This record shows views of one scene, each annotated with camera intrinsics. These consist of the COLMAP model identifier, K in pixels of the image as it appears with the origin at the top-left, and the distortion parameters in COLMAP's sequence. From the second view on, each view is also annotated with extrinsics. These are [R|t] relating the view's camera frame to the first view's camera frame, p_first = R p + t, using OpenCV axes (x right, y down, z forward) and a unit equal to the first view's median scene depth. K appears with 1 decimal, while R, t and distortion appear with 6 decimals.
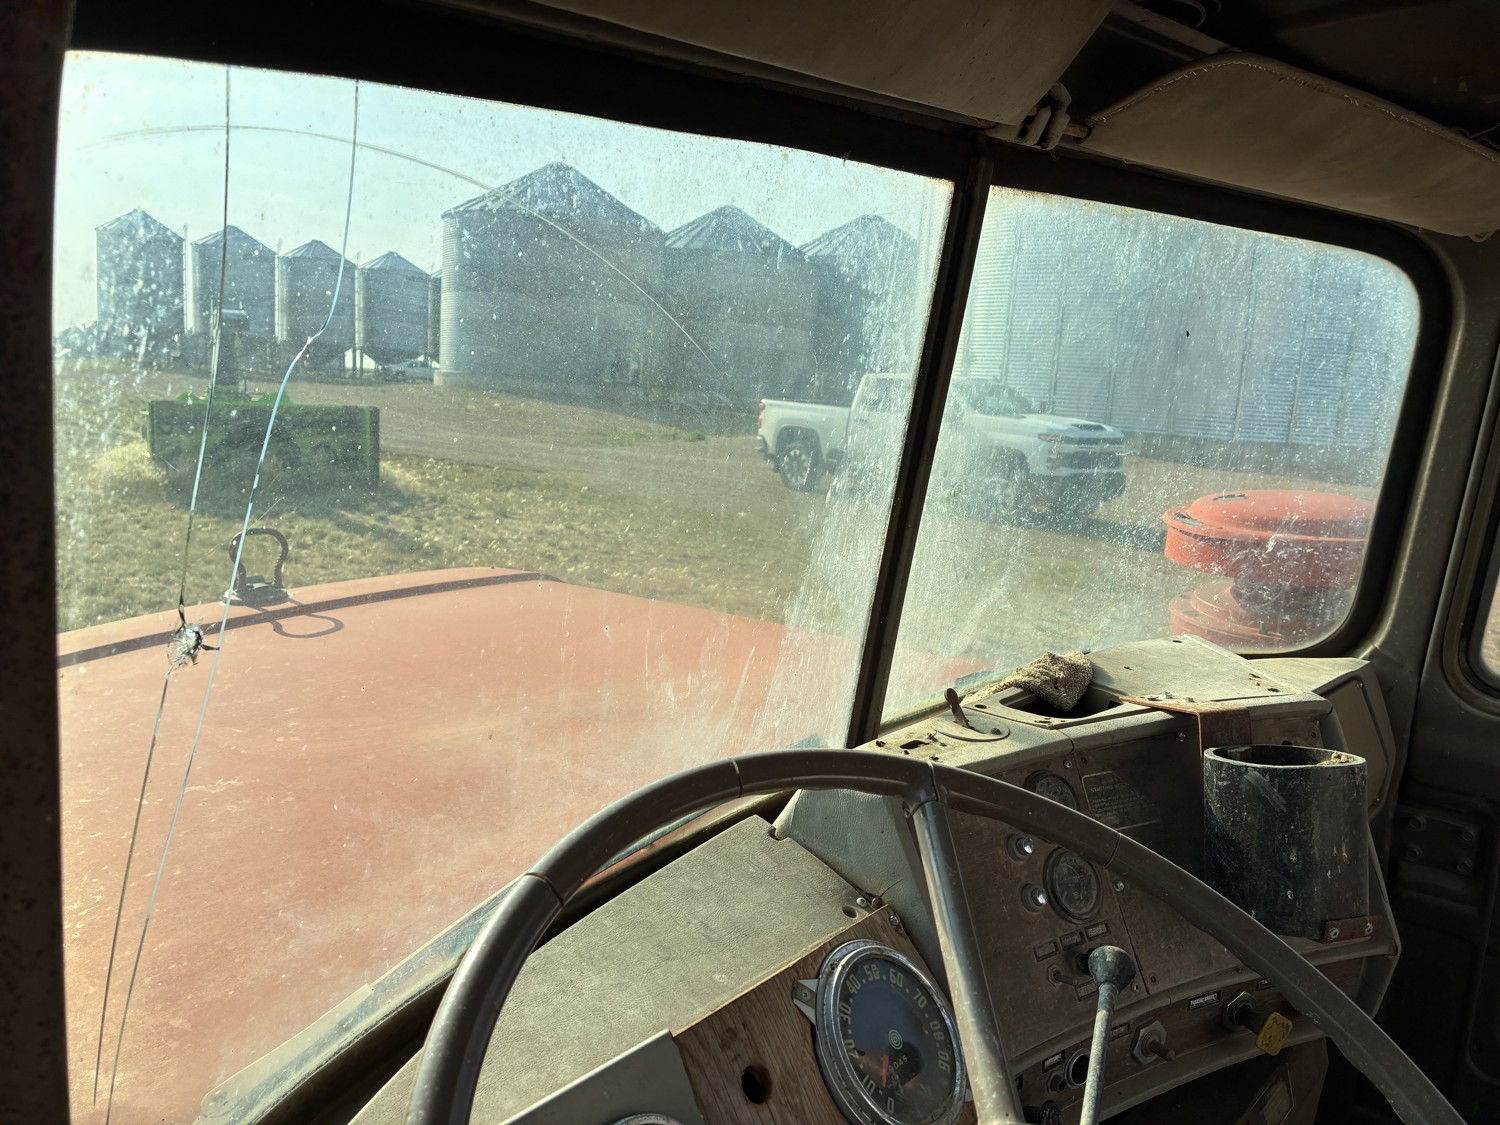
lens RADIAL K [[1154.4, 0, 750.0], [0, 1154.4, 562.5], [0, 0, 1]] dist [0.076229, -0.083698]
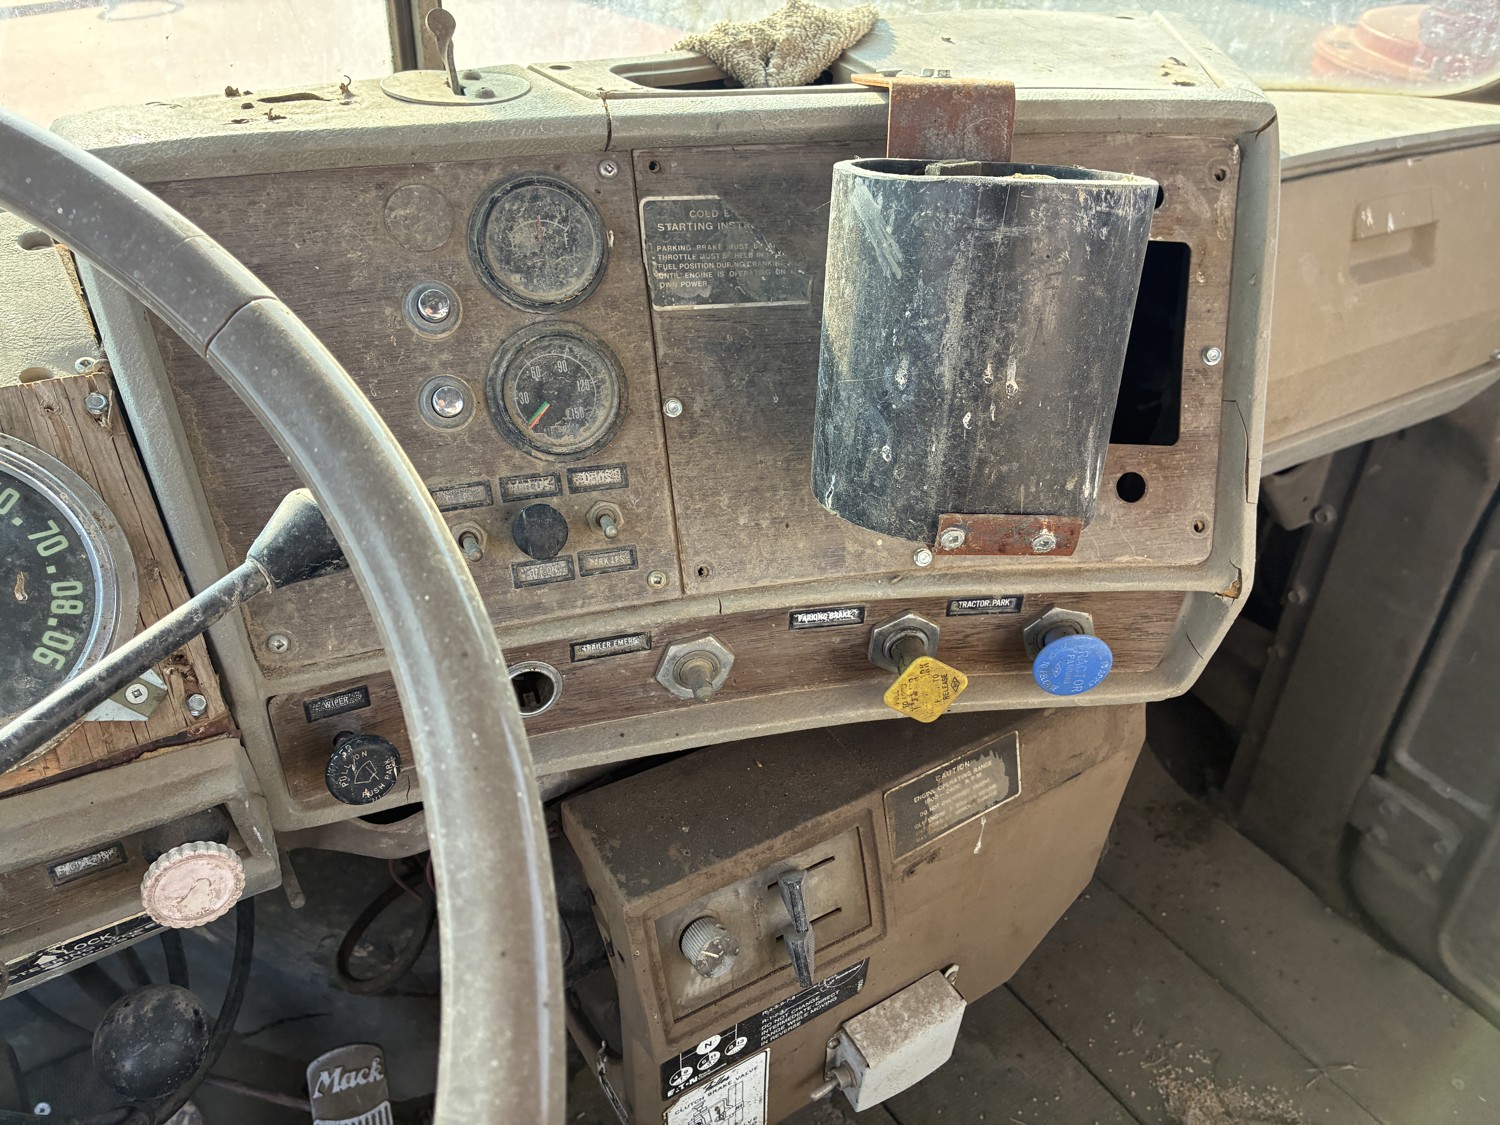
lens RADIAL K [[1154.4, 0, 750.0], [0, 1154.4, 562.5], [0, 0, 1]] dist [0.076229, -0.083698]
pose [[0.964737, 0.149564, -0.216594, 0.515758], [-0.054624, 0.918725, 0.391102, 0.140477], [0.257485, -0.365479, 0.894498, 0.538584]]
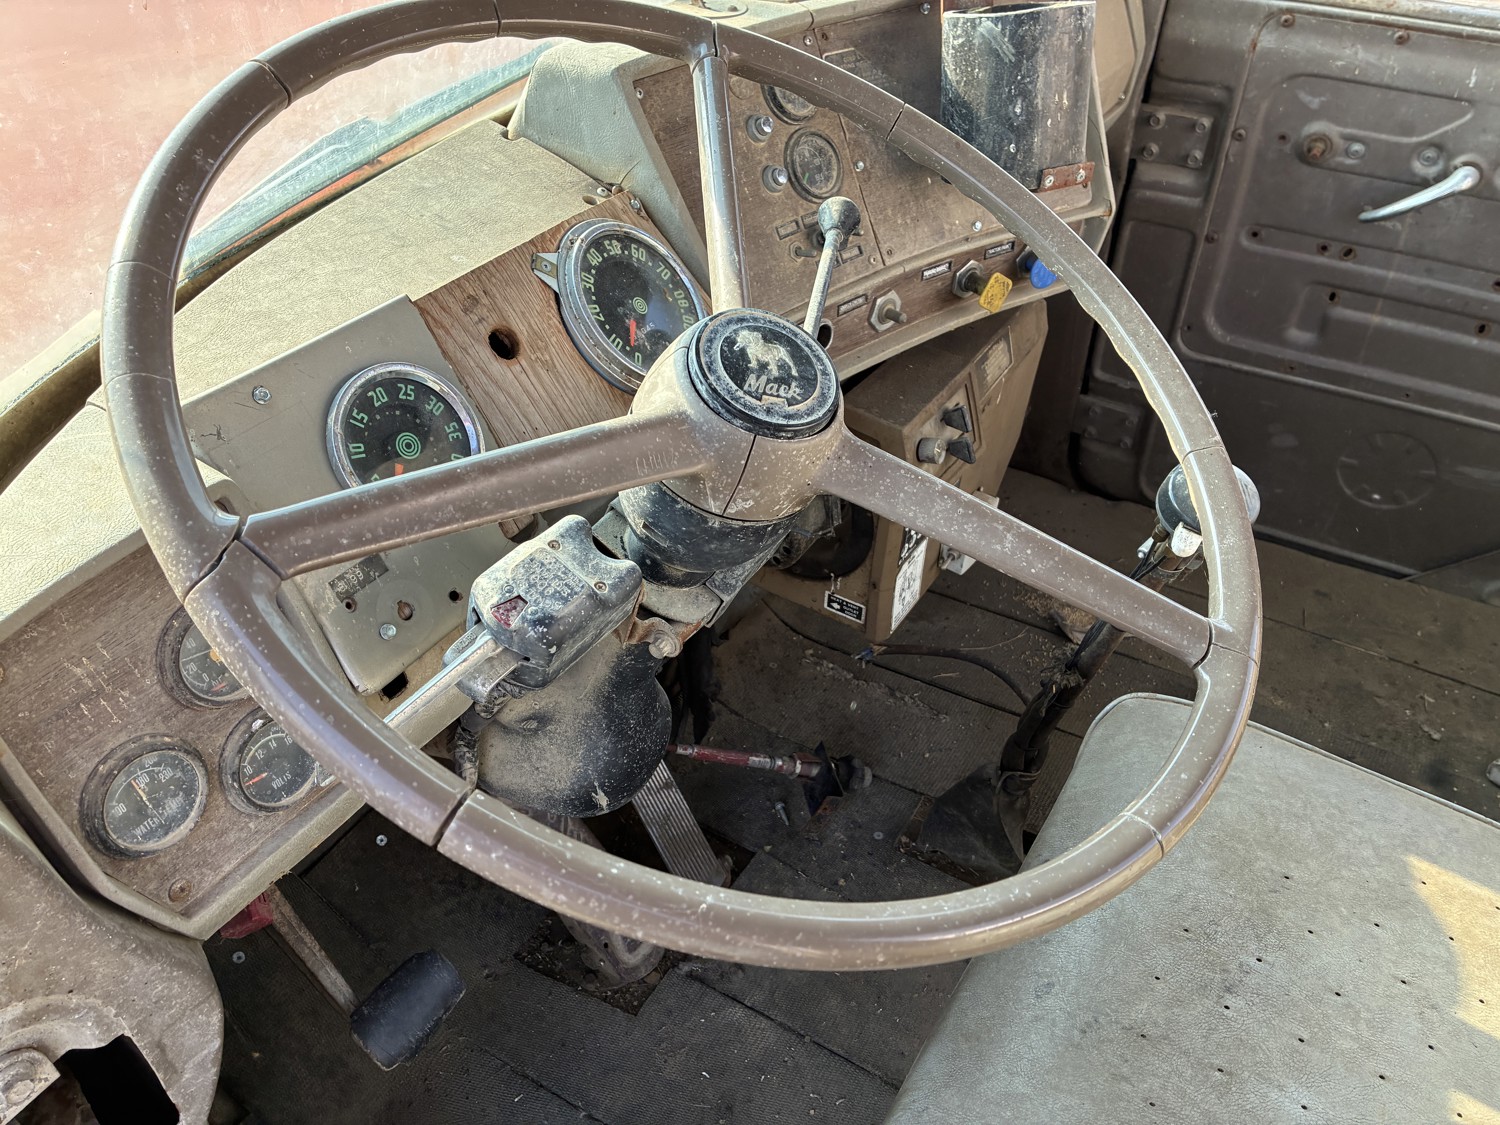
lens RADIAL K [[1154.8, 0, 736.8], [0, 1154.8, 569.3], [0, 0, 1]] dist [0.026707, 0.003539]
pose [[0.984090, -0.131482, 0.119494, 0.046419], [0.060977, 0.881658, 0.467933, 0.115389], [-0.166878, -0.453202, 0.875648, -0.032984]]
